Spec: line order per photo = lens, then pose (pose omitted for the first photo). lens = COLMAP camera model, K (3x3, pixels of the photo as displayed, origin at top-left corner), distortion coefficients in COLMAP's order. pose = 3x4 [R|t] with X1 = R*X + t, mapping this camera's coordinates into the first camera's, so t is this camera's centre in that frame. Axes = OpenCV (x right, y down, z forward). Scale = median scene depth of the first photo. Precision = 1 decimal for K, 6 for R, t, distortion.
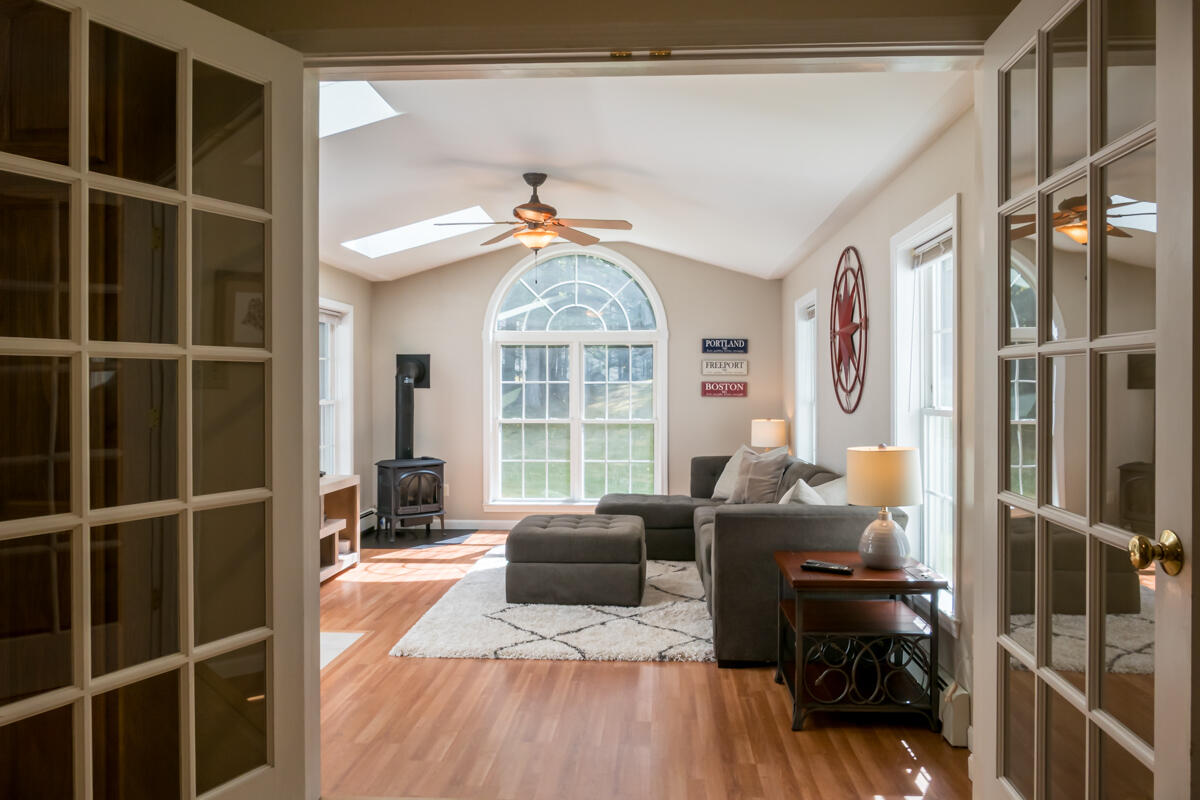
lens RADIAL K [[860.1, 0, 600.0], [0, 860.1, 400.0], [0, 0, 1]] dist [-0.019982, 0.002121]
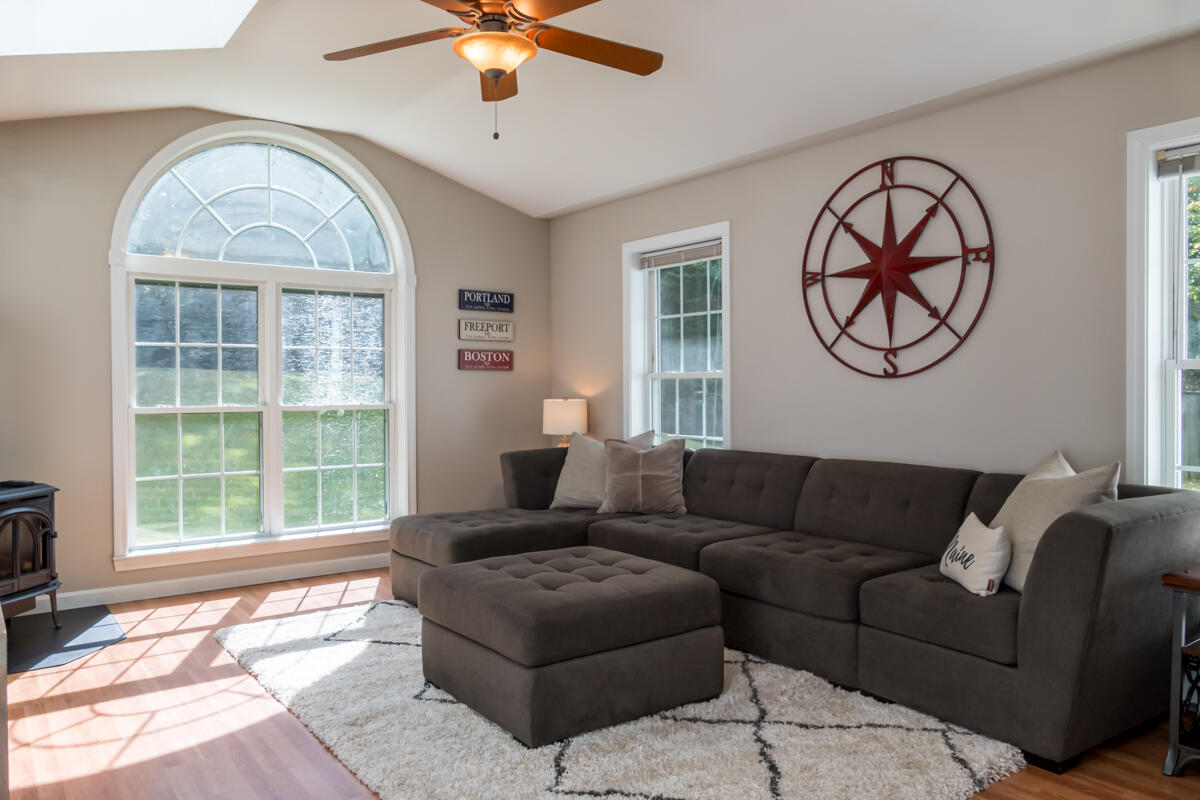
lens RADIAL K [[861.8, 0, 600.0], [0, 861.8, 433.5], [0, 0, 1]] dist [-0.007875, -0.001314]
pose [[0.765512, -0.041823, 0.642061, -0.261055], [0.004738, 0.998224, 0.059375, 0.007299], [-0.643404, -0.042411, 0.764351, 0.364966]]
